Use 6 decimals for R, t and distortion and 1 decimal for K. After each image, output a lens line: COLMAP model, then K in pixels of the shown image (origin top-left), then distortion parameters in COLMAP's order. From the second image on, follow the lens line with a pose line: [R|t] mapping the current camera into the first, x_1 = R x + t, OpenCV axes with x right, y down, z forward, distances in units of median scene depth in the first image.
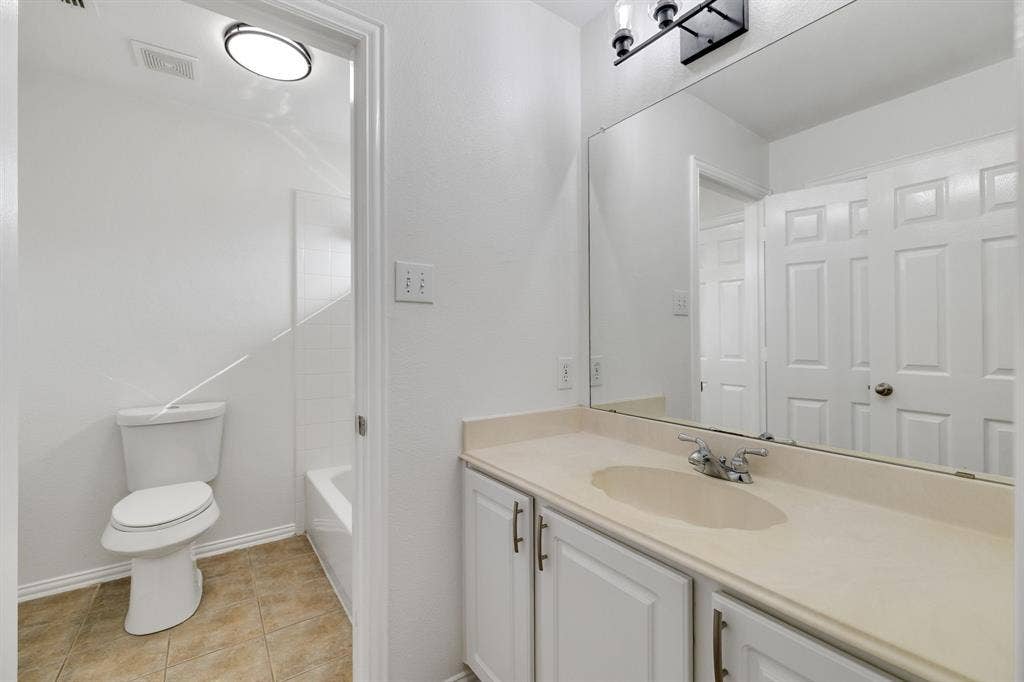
lens RADIAL K [[434.5, 0, 511.6], [0, 434.5, 350.8], [0, 0, 1]] dist [0.000398, 0.000039]
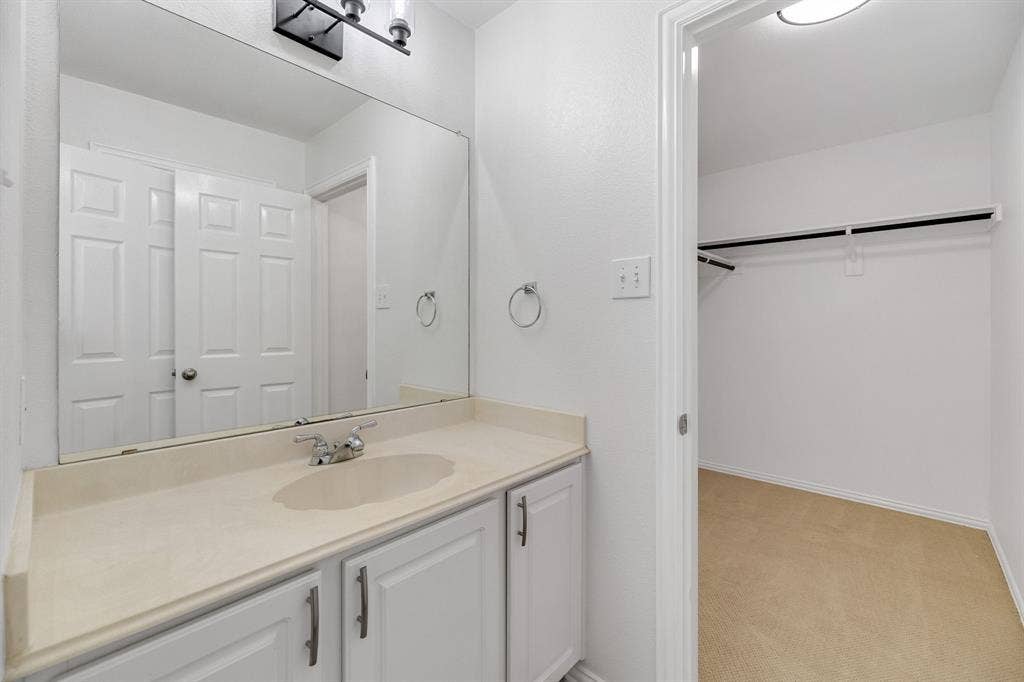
lens RADIAL K [[431.6, 0, 513.7], [0, 431.6, 323.4], [0, 0, 1]] dist [0.000686, 0.000126]
pose [[-0.210653, -0.001782, 0.977559, -0.609101], [0.028360, 0.999566, 0.007934, -0.039765], [-0.977149, 0.029394, -0.210511, 0.740629]]
